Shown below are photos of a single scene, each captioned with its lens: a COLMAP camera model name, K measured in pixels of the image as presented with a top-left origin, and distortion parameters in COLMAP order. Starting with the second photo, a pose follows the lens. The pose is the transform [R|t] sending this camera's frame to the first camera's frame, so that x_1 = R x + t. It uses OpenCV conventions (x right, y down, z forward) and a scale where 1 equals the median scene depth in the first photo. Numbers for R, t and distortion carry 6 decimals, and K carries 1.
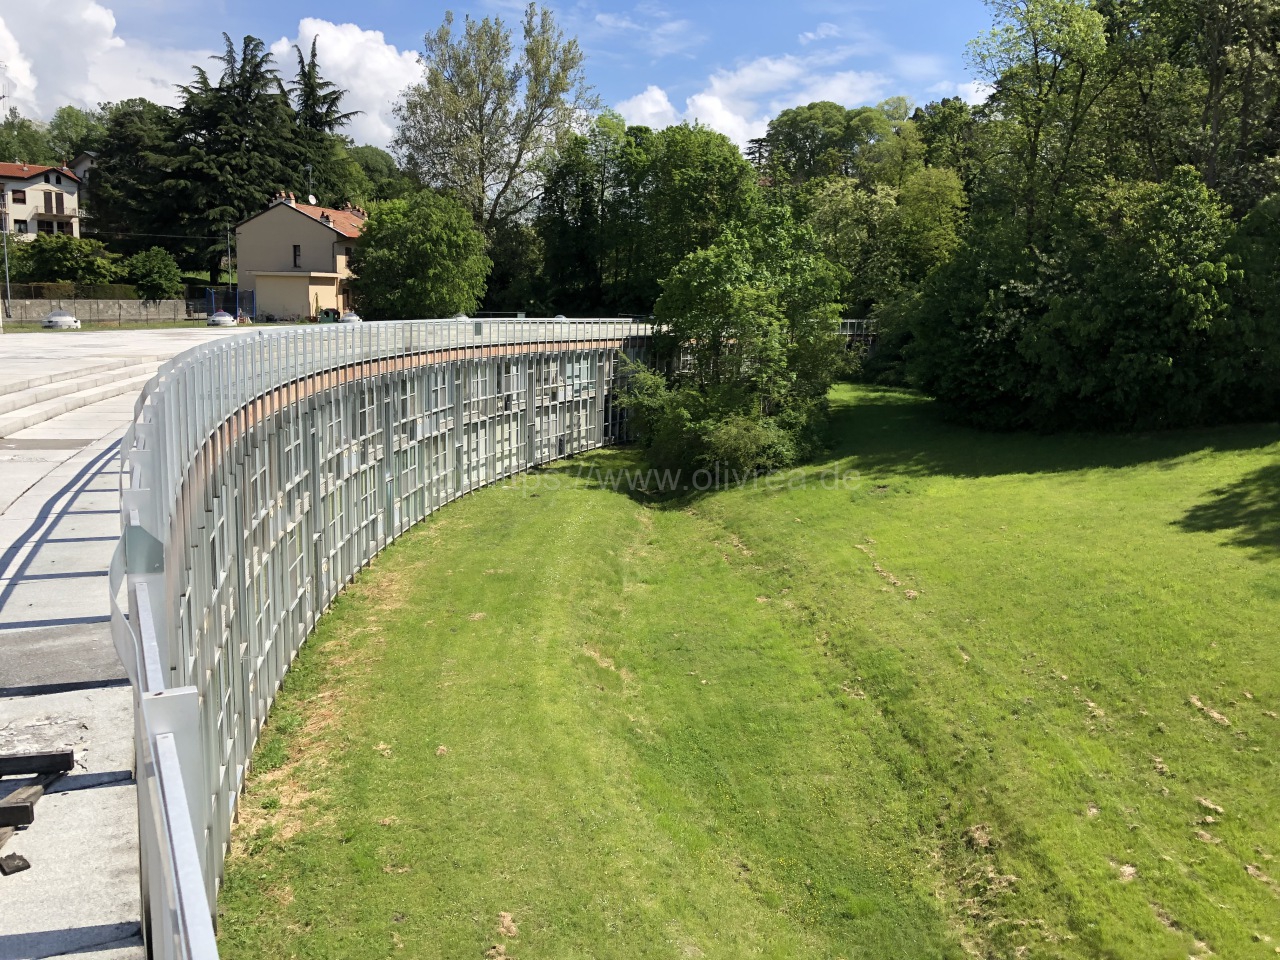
lens RADIAL K [[1061.8, 0, 663.6], [0, 1061.8, 457.0], [0, 0, 1]] dist [0.043572, -0.056412]
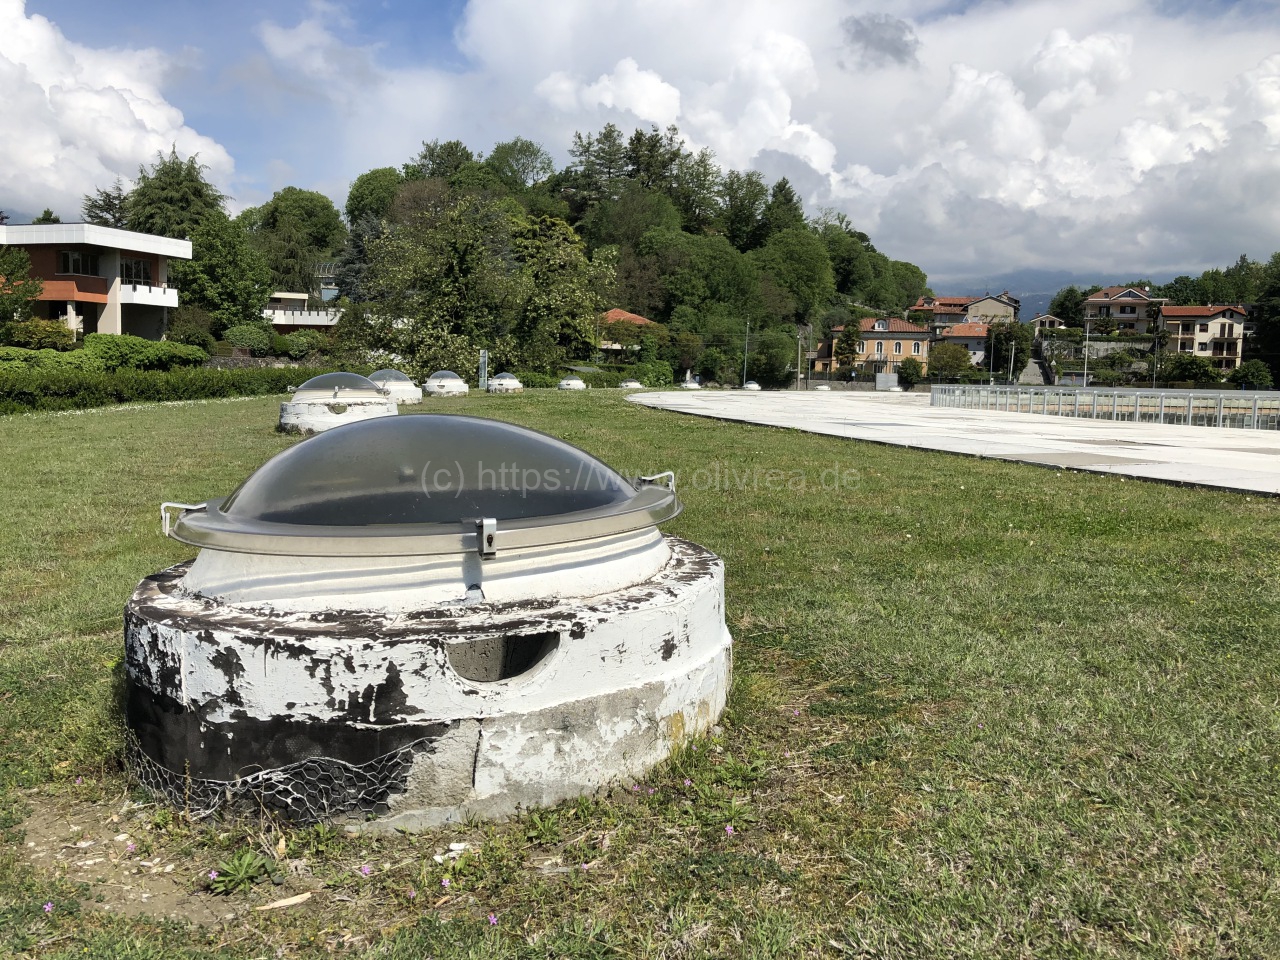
lens RADIAL K [[1061.8, 0, 633.5], [0, 1061.8, 482.3], [0, 0, 1]] dist [0.043572, -0.056412]
pose [[0.450406, 0.081905, -0.889059, 0.450097], [-0.142993, 0.989547, 0.018721, 0.073949], [0.881298, 0.118697, 0.457410, -0.443346]]
